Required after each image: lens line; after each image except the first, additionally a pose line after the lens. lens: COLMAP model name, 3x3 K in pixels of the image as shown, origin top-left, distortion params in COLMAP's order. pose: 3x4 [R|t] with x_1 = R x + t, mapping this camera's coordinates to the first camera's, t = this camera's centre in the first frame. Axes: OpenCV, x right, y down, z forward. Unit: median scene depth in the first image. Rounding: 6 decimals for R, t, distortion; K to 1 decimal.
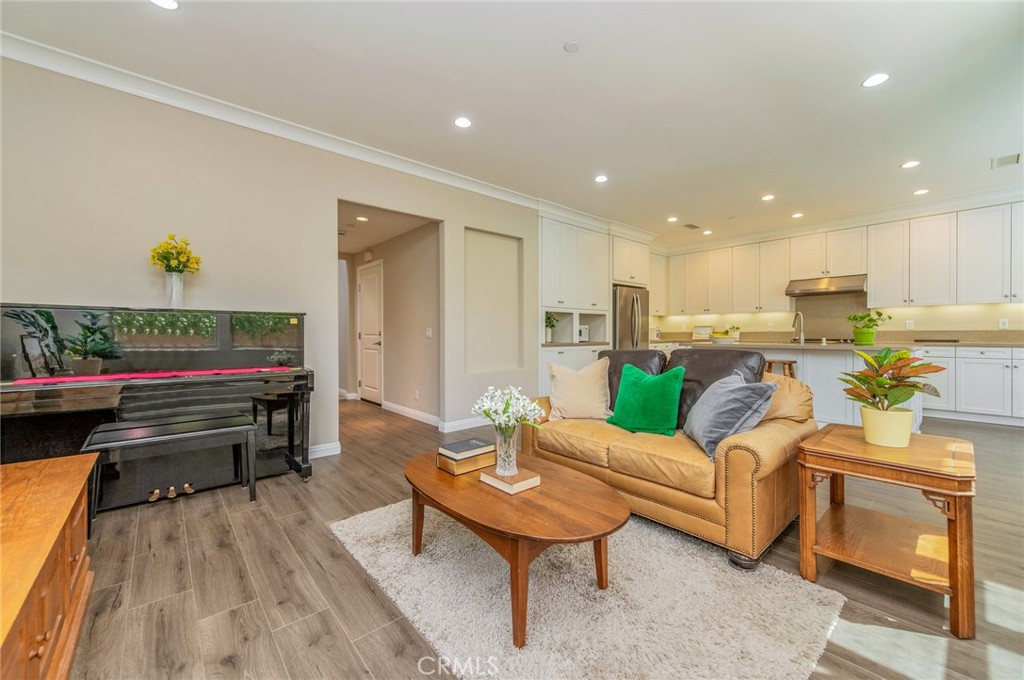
lens RADIAL K [[395.4, 0, 505.5], [0, 395.4, 331.9], [0, 0, 1]] dist [-0.005972, -0.000031]
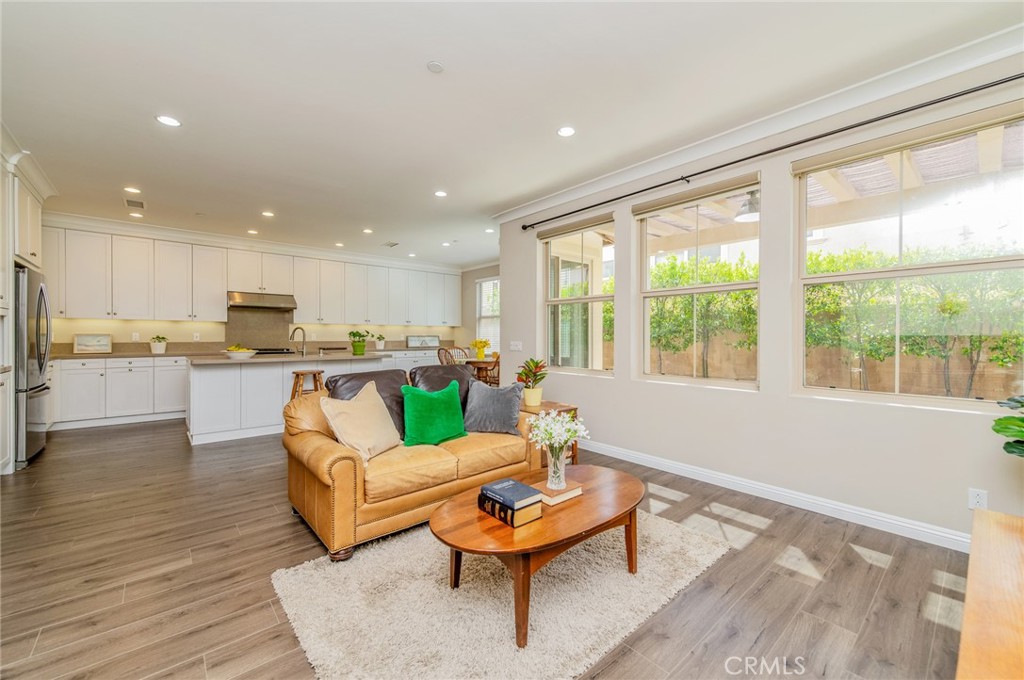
lens RADIAL K [[395.4, 0, 515.4], [0, 395.4, 338.3], [0, 0, 1]] dist [-0.005972, -0.000031]
pose [[0.021580, 0.002808, 0.999763, -0.277903], [-0.000080, 0.999996, -0.002806, -0.009882], [-0.999767, -0.000020, 0.021581, 0.289890]]
